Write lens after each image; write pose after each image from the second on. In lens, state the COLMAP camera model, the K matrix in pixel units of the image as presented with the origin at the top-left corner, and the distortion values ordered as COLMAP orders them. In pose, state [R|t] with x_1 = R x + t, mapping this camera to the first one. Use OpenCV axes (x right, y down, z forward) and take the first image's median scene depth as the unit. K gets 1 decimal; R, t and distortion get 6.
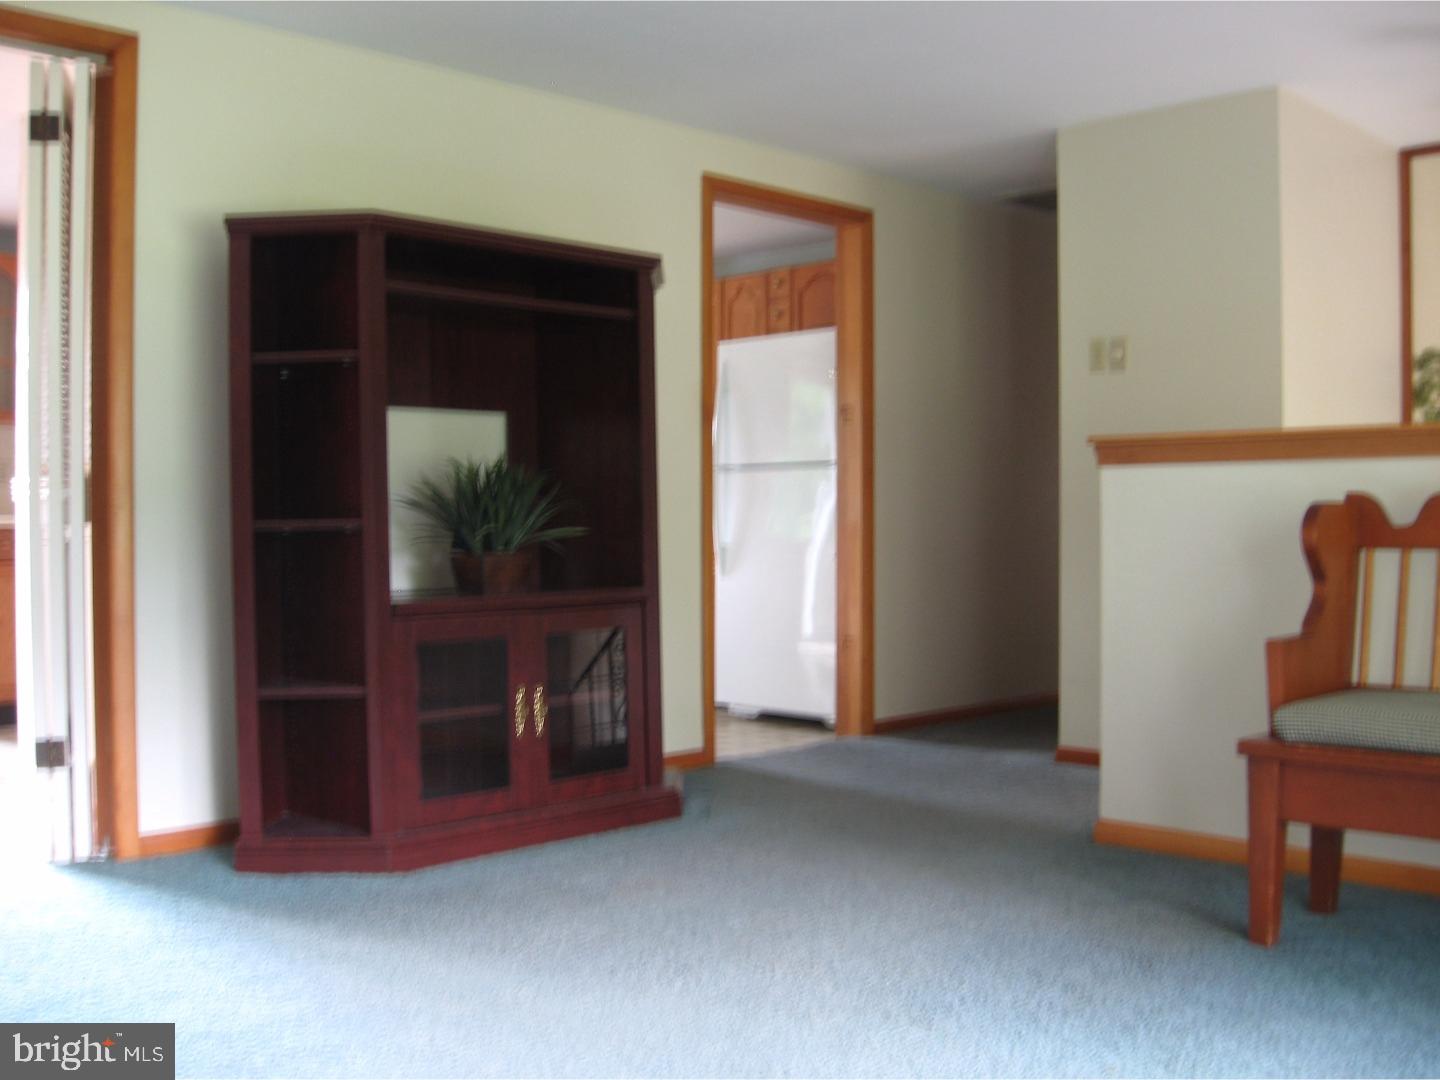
lens RADIAL K [[1493.5, 0, 726.6], [0, 1493.5, 535.6], [0, 0, 1]] dist [-0.116476, 0.000000]
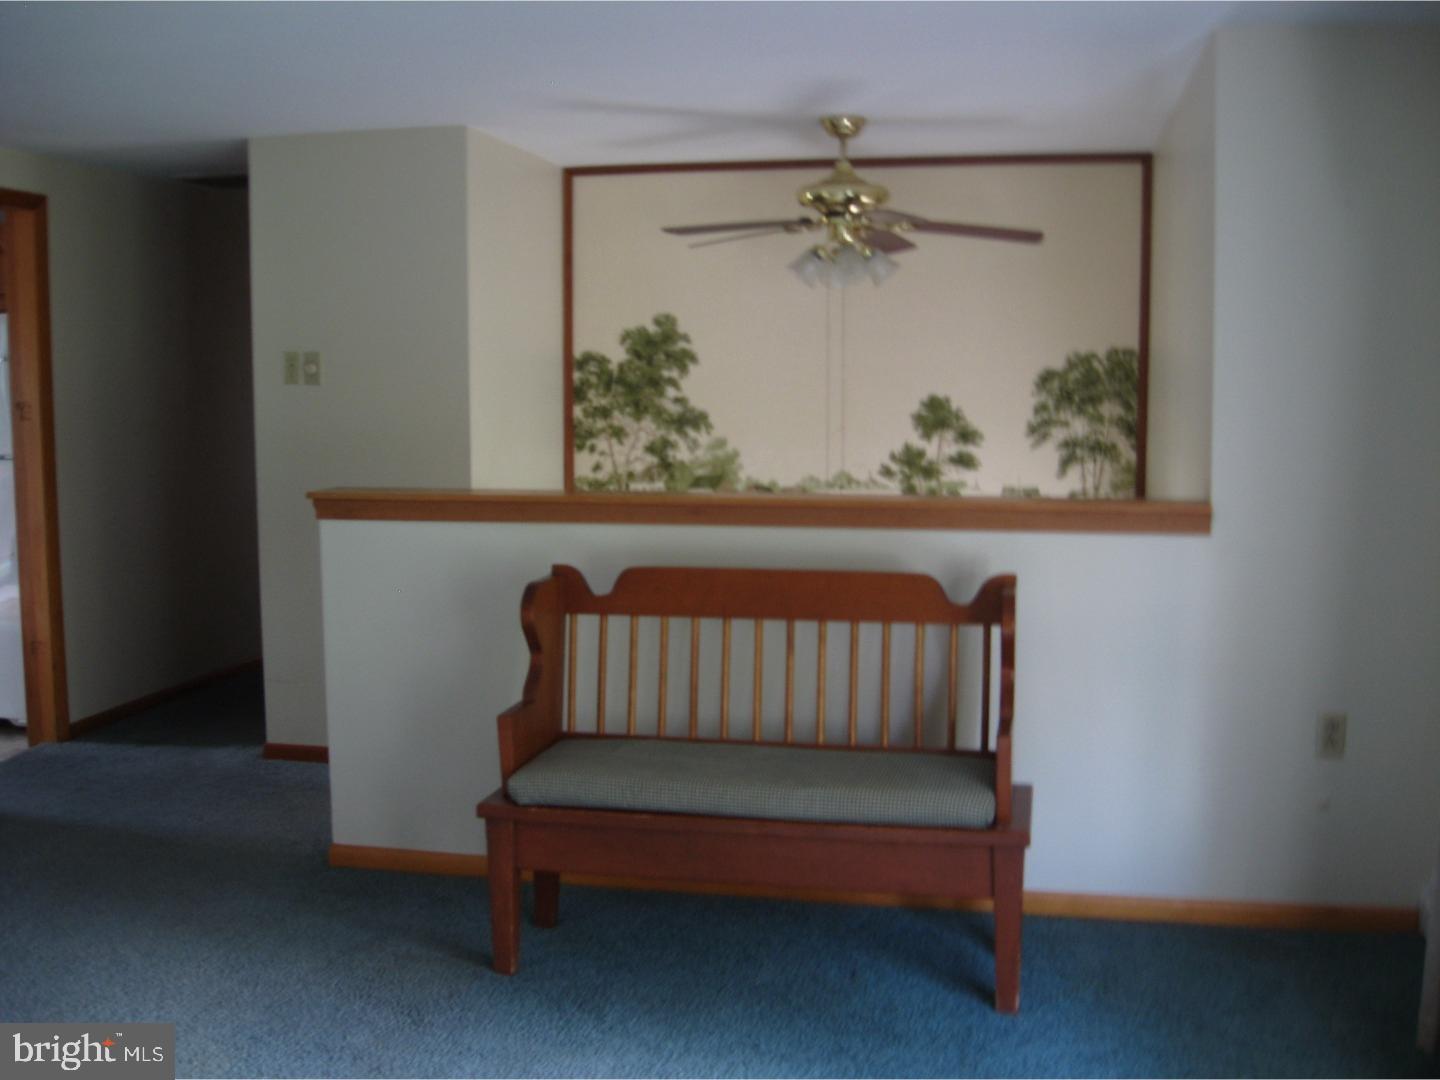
lens RADIAL K [[1493.5, 0, 724.4], [0, 1493.5, 546.1], [0, 0, 1]] dist [-0.116476, 0.000000]
pose [[0.840337, -0.059745, 0.538762, -0.071883], [0.007160, 0.995044, 0.099176, -0.126148], [-0.542018, -0.079484, 0.836600, -0.037313]]
